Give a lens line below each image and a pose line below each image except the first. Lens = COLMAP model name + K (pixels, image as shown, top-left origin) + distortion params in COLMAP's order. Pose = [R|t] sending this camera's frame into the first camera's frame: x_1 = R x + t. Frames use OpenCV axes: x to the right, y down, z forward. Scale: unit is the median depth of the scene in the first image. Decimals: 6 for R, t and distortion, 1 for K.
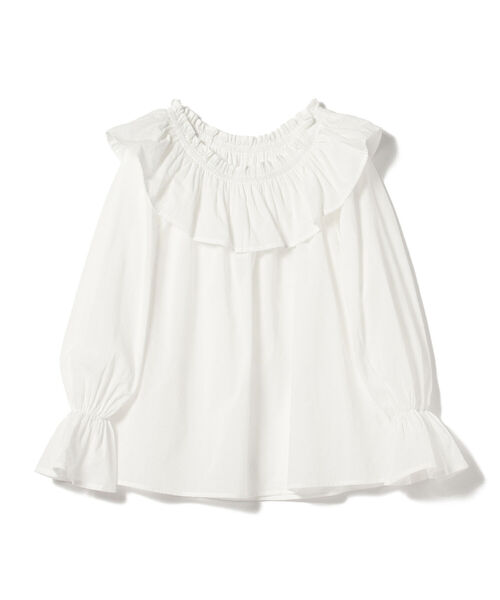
lens RADIAL K [[2006.4, 0, 250.0], [0, 2006.4, 300.0], [0, 0, 1]] dist [1.766165, 0.703246]
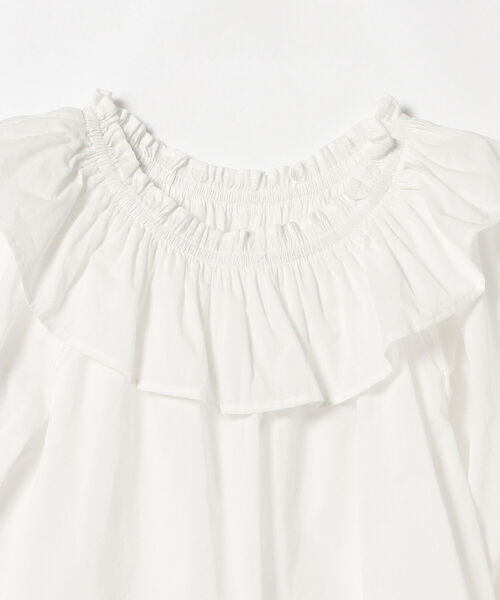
lens RADIAL K [[1378.3, 0, 250.0], [0, 1378.3, 300.0], [0, 0, 1]] dist [-0.320428, -0.097579]
pose [[0.999339, 0.002135, 0.036301, -0.012483], [-0.004522, 0.997823, 0.065787, -0.071658], [-0.036082, -0.065908, 0.997173, 0.677275]]
